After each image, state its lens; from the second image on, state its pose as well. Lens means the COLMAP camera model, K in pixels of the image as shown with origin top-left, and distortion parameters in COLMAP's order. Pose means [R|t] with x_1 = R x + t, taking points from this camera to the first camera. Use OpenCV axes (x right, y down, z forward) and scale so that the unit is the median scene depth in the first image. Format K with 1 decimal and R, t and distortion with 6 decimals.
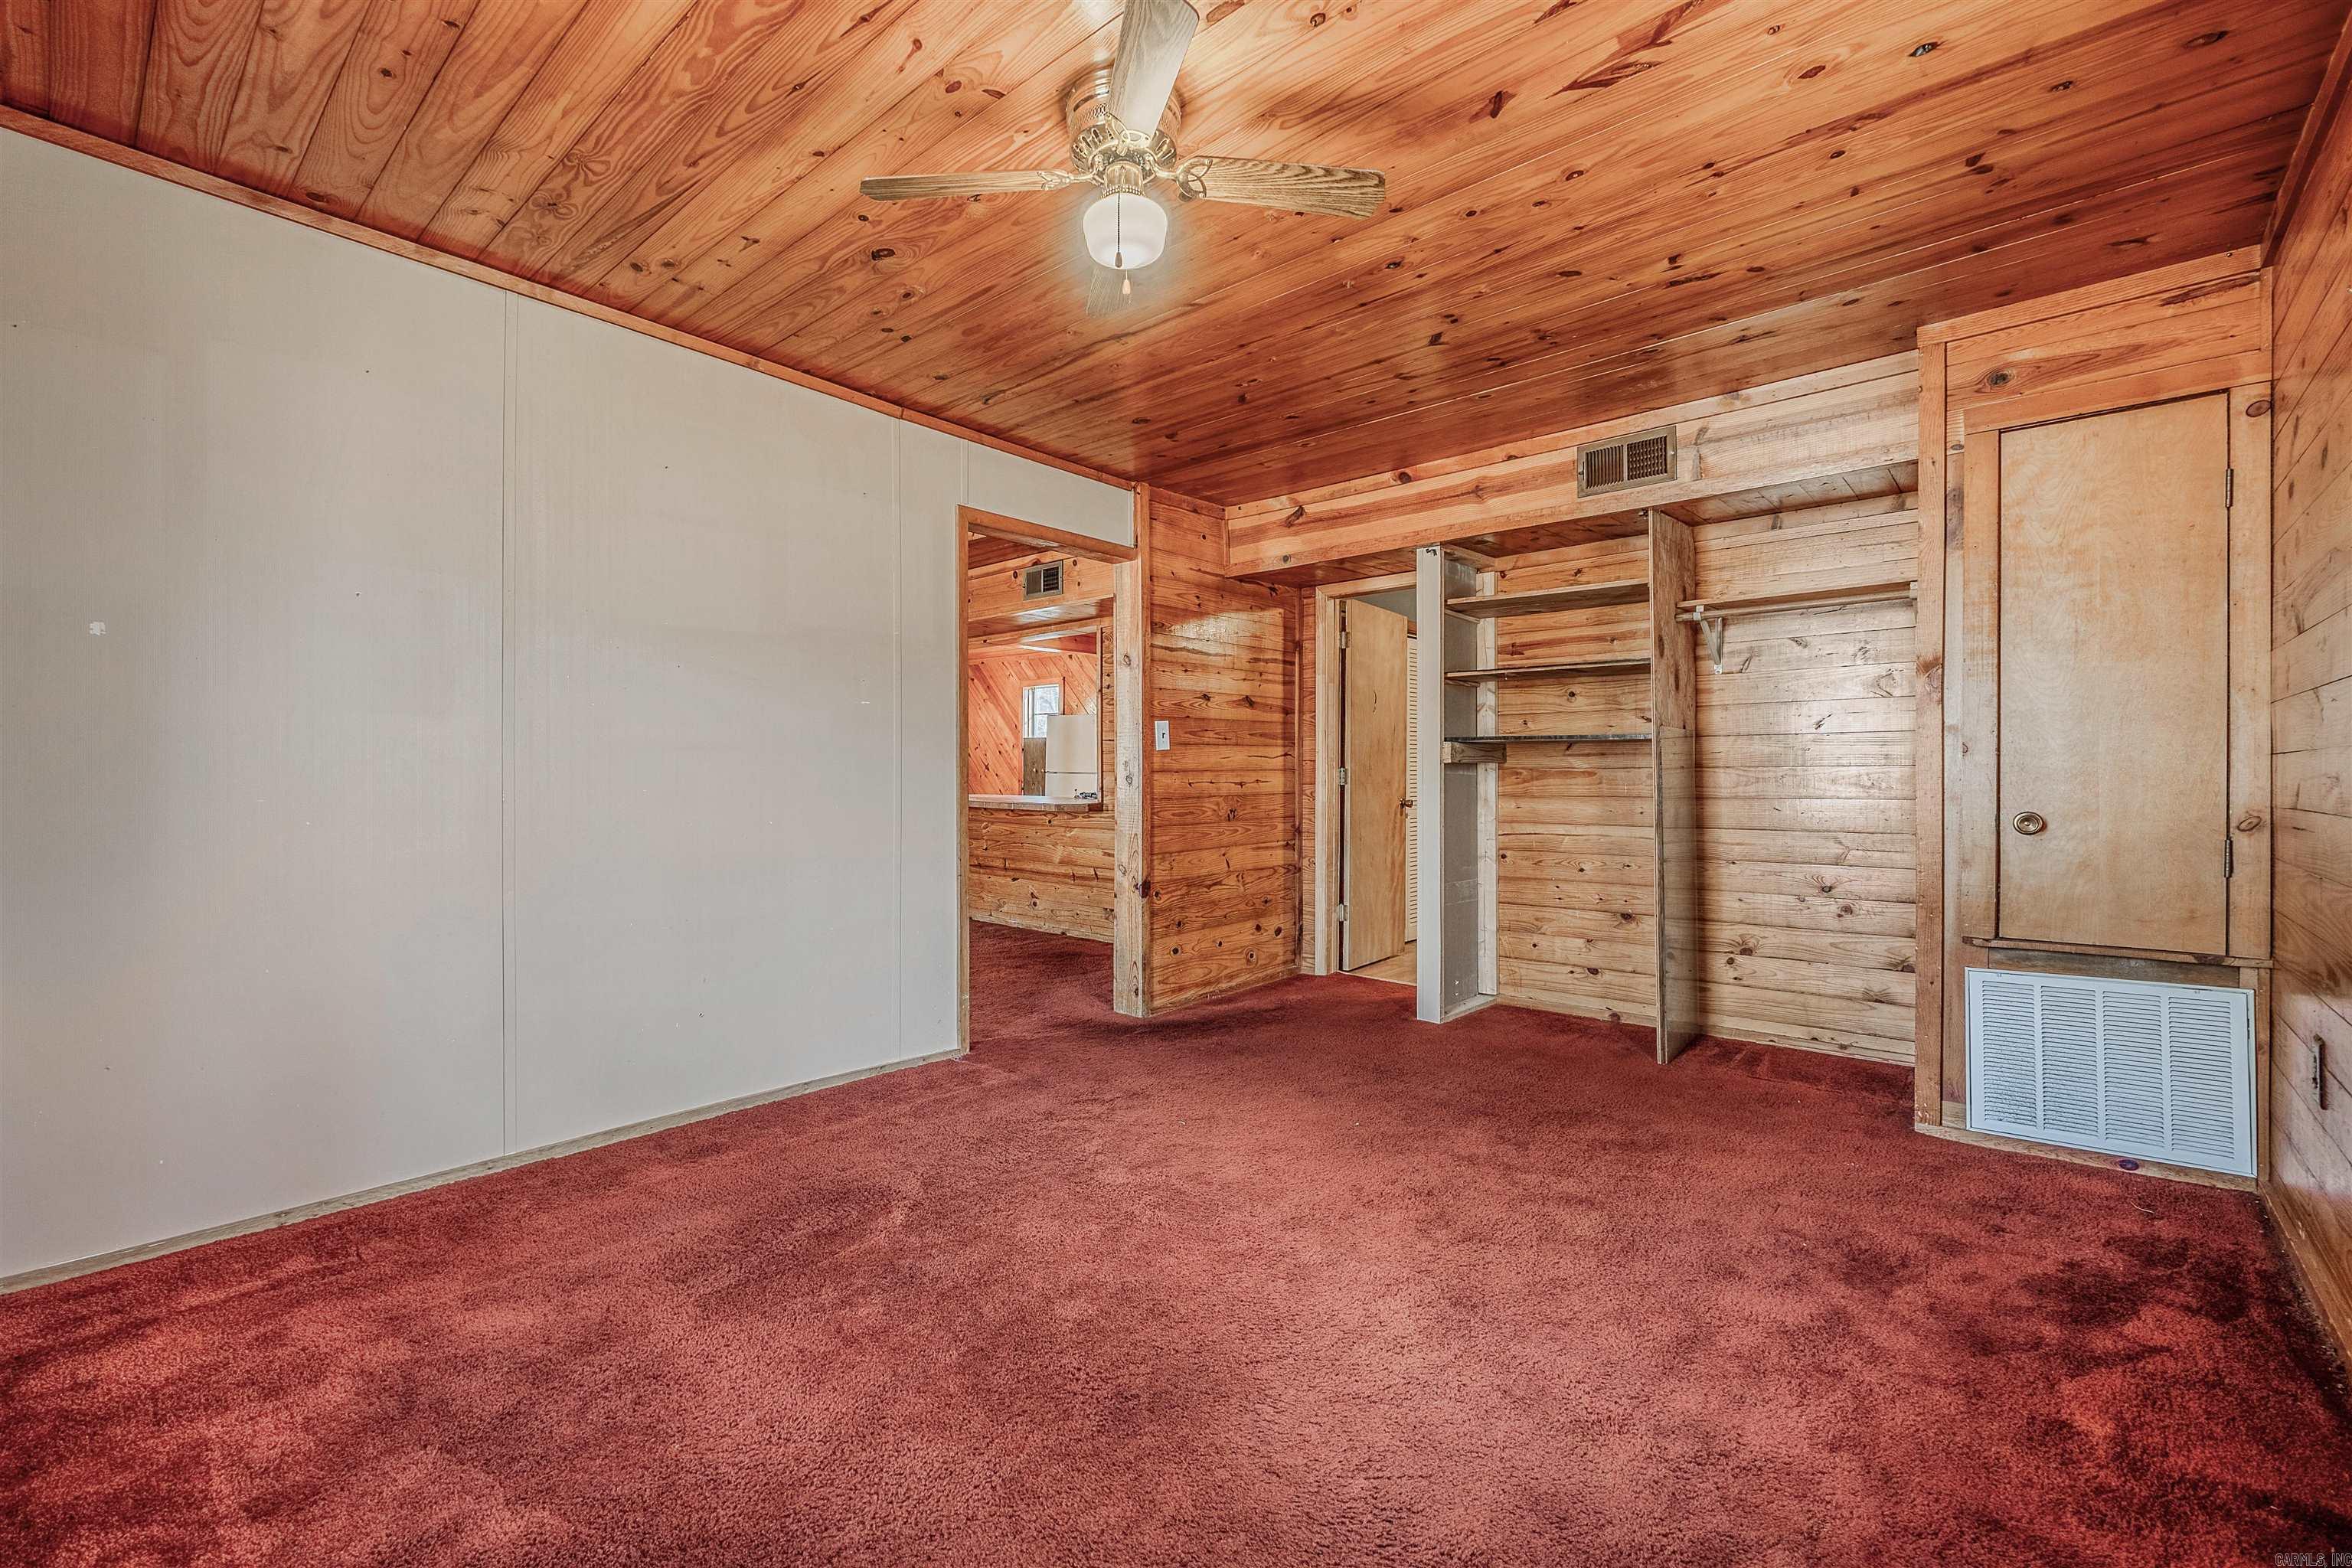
lens RADIAL K [[996.3, 0, 1176.0], [0, 996.3, 784.0], [0, 0, 1]] dist [0.000716, 0.000204]
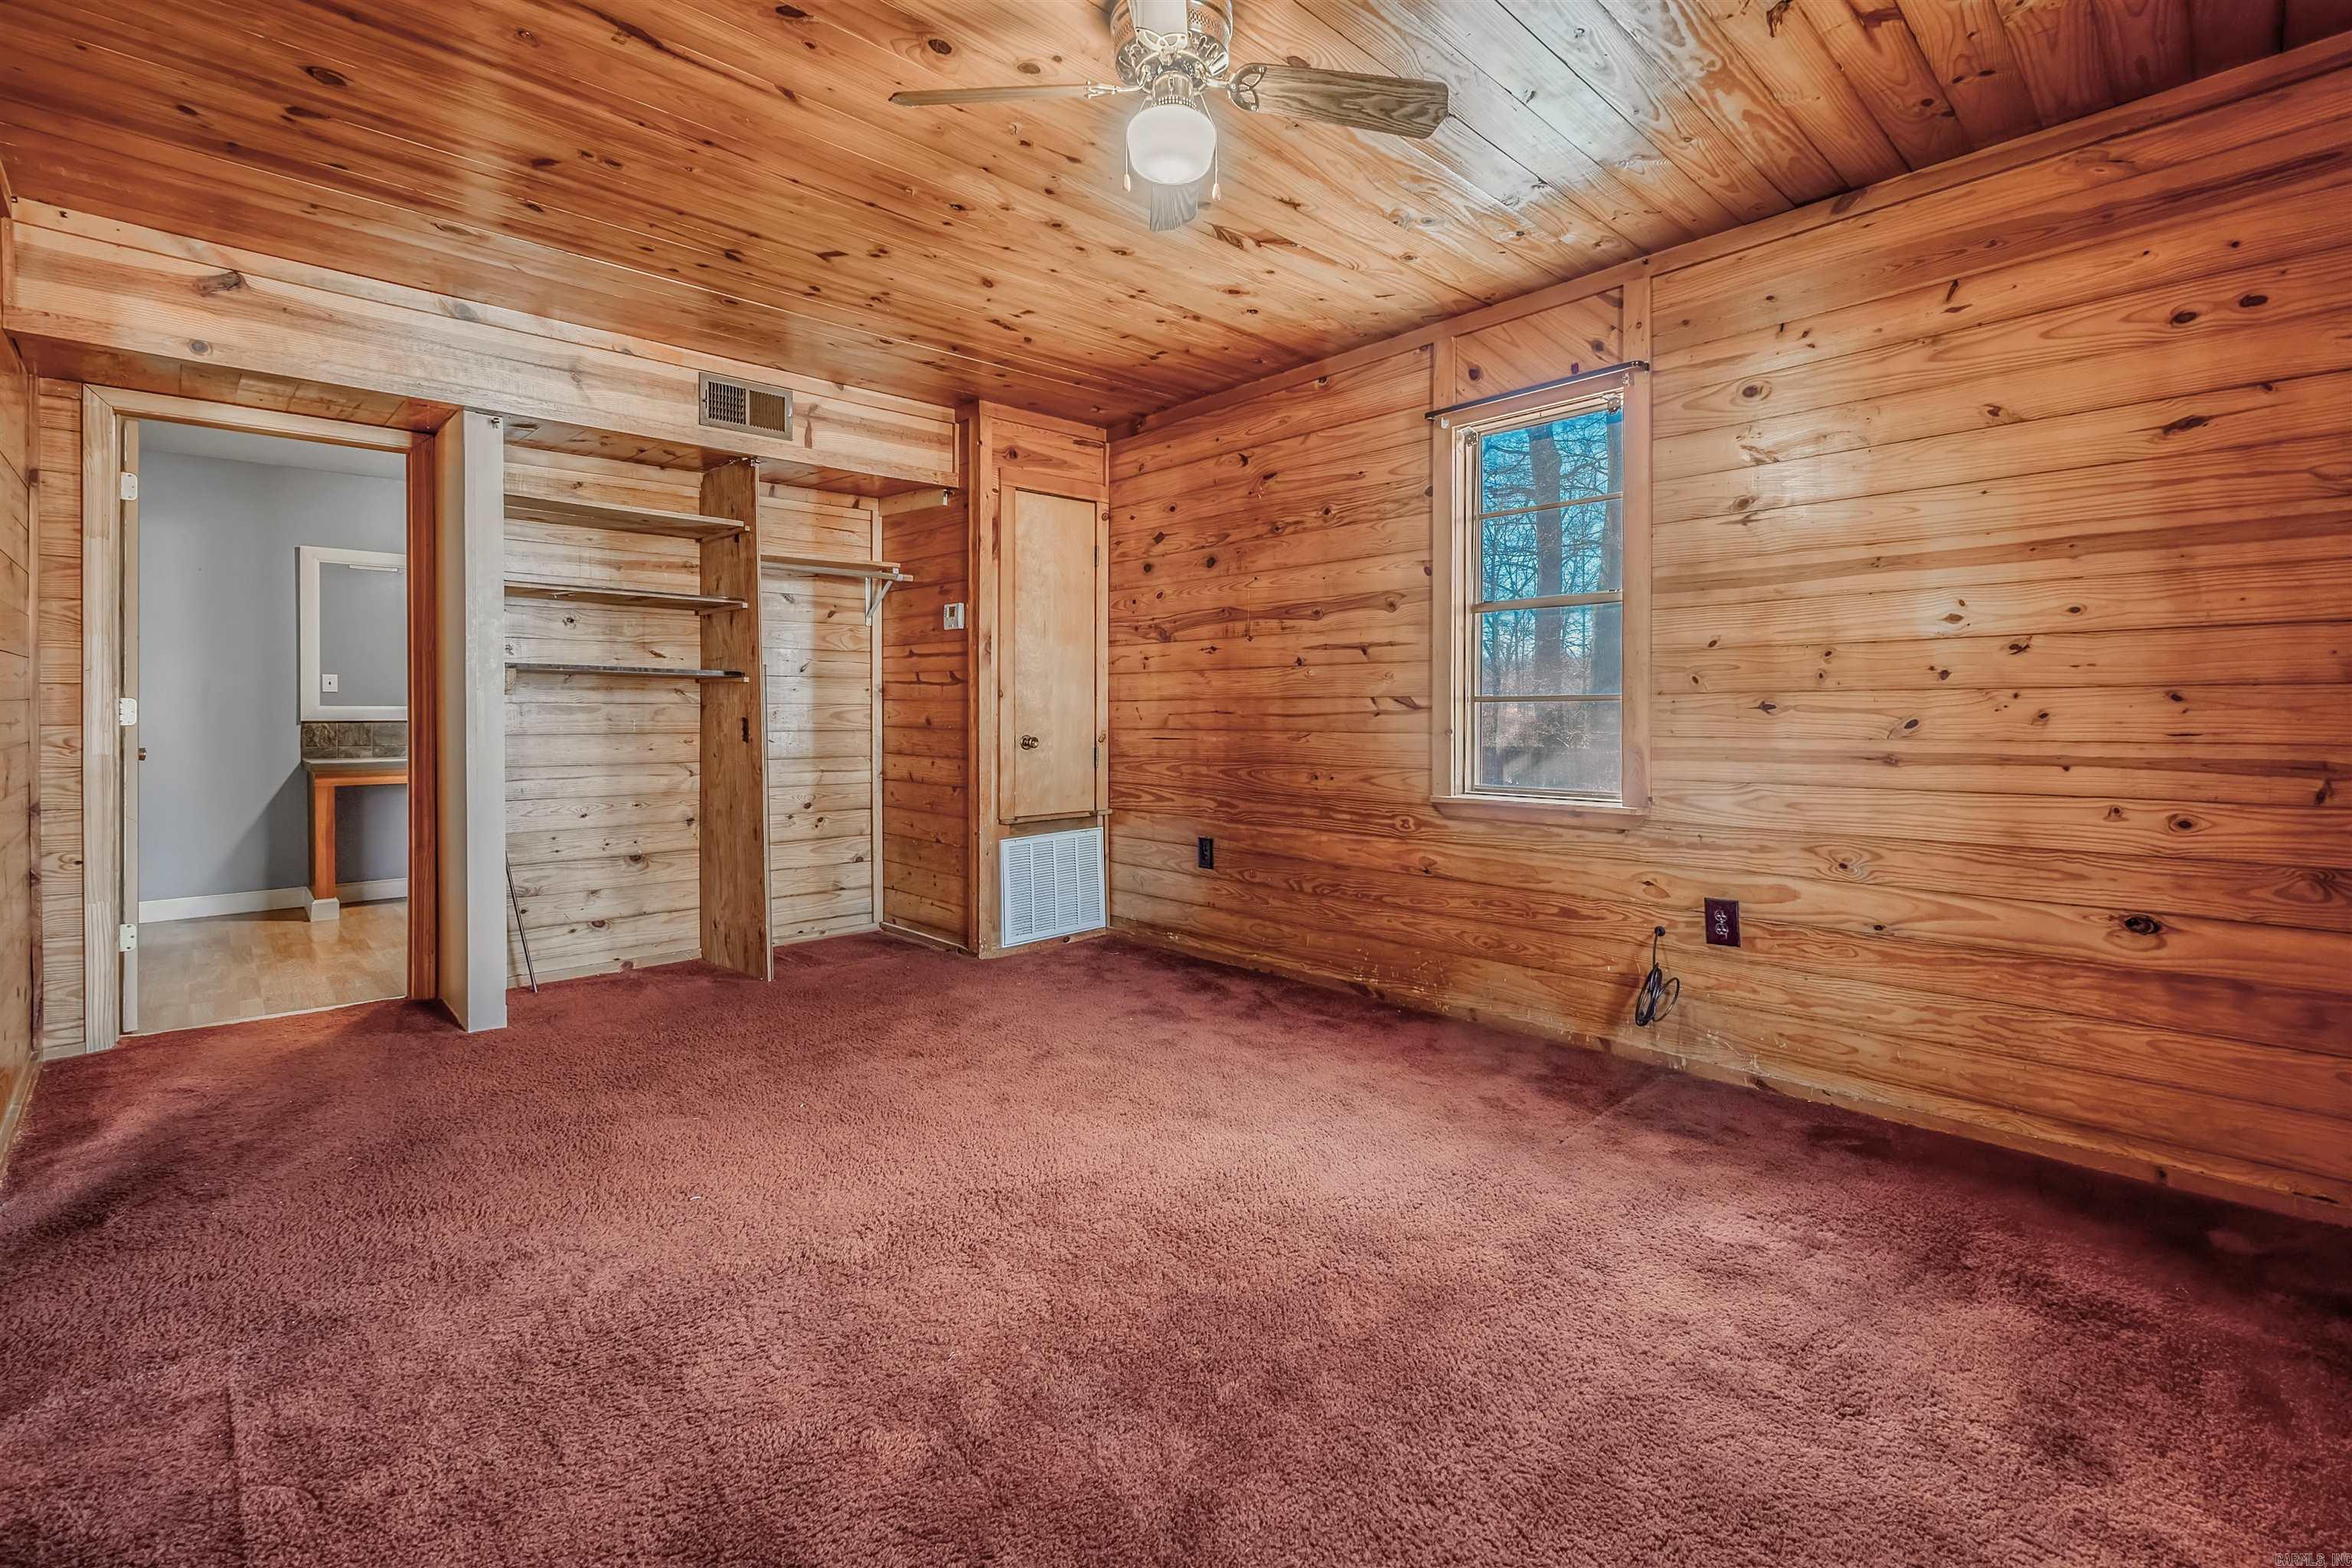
lens RADIAL K [[1016.0, 0, 1122.4], [0, 1016.0, 723.7], [0, 0, 1]] dist [-0.000070, -0.000163]
pose [[0.131058, -0.009920, 0.991325, -0.707899], [0.007653, 0.999930, 0.008994, -0.003087], [-0.991345, 0.006408, 0.131125, 0.628279]]
